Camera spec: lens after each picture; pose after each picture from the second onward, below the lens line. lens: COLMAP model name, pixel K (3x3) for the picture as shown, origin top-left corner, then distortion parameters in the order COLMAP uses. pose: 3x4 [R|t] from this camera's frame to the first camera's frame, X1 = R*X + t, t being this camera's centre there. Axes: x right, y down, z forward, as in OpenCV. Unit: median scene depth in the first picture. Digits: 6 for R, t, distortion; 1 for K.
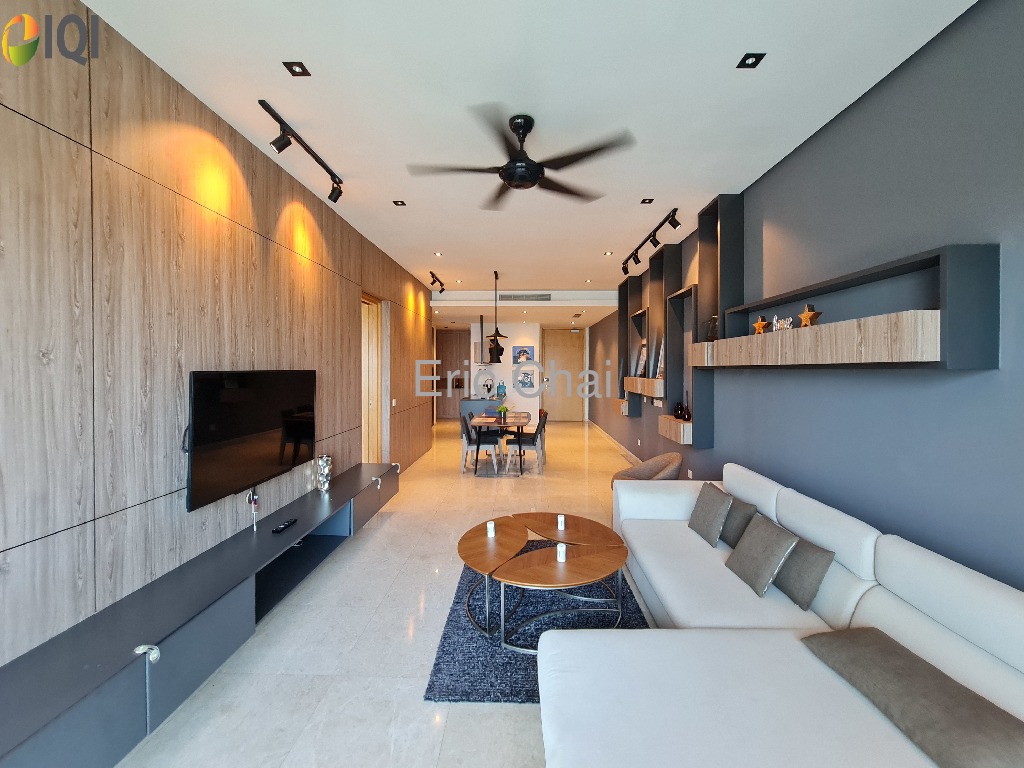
lens RADIAL K [[418.4, 0, 513.8], [0, 418.4, 374.6], [0, 0, 1]] dist [-0.002557, -0.000760]
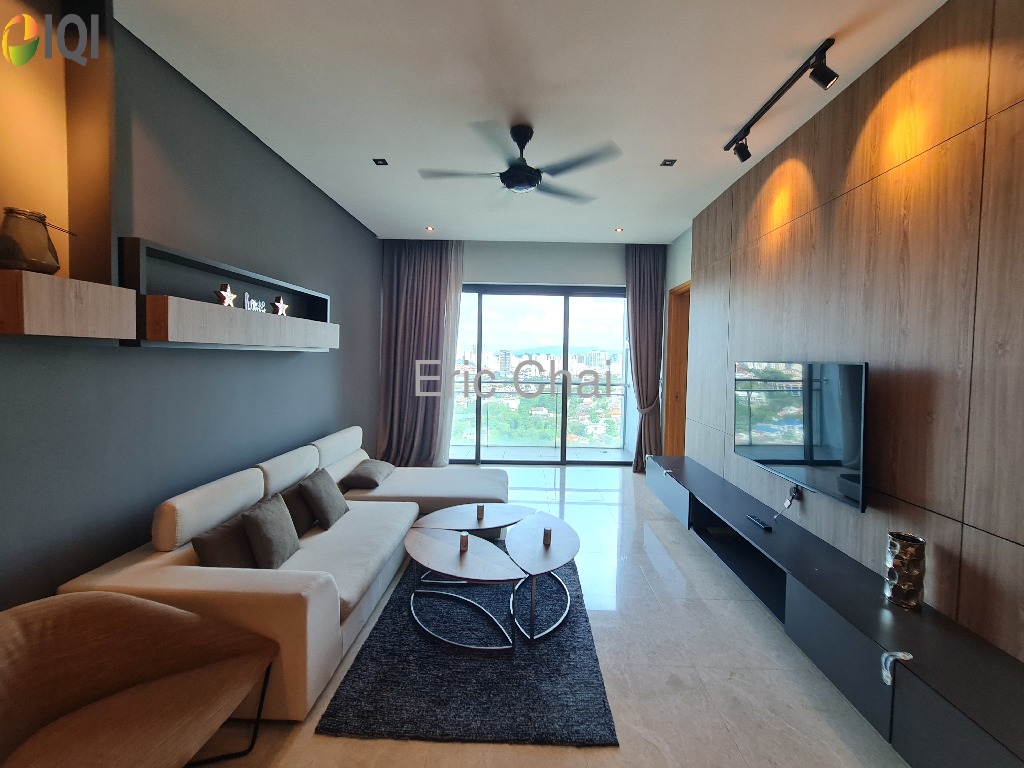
lens RADIAL K [[418.4, 0, 513.8], [0, 418.4, 374.6], [0, 0, 1]] dist [-0.002557, -0.000760]
pose [[-0.999790, -0.019034, 0.007575, 0.029780], [-0.018585, 0.998289, 0.055443, -0.034729], [-0.008617, 0.055291, -0.998433, 3.125513]]
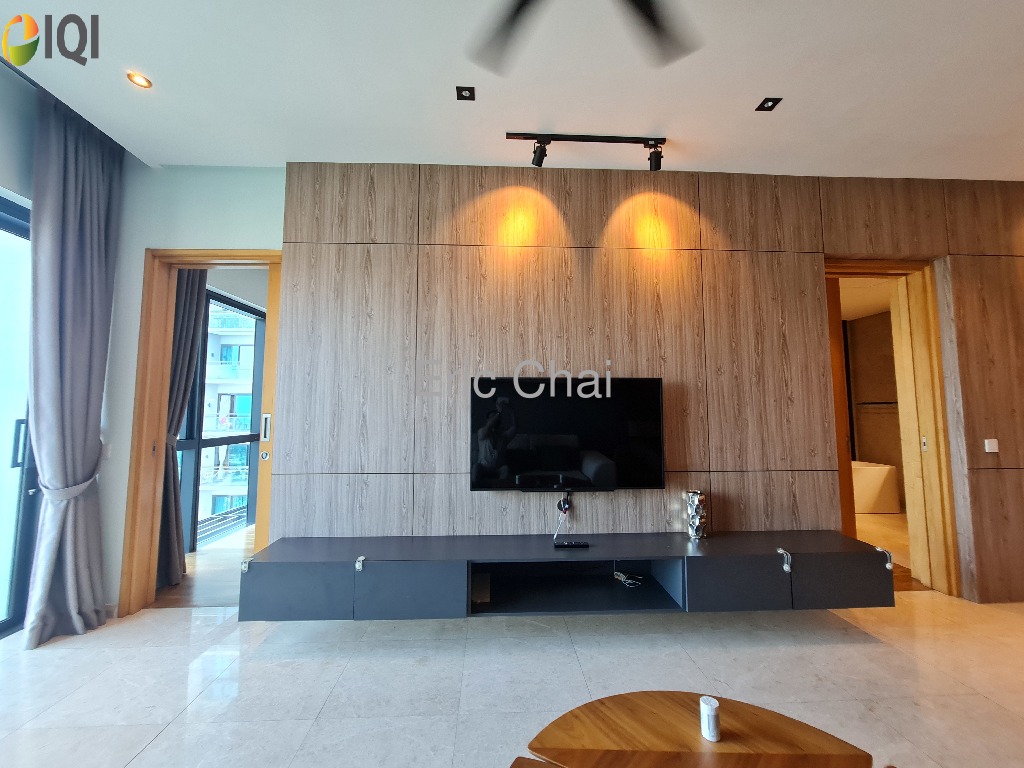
lens RADIAL K [[418.4, 0, 513.8], [0, 418.4, 374.6], [0, 0, 1]] dist [-0.002557, -0.000760]
pose [[0.074308, -0.082073, -0.993852, 0.621840], [-0.016049, 0.996380, -0.083482, 0.107627], [0.997106, 0.022154, 0.072722, 1.281257]]
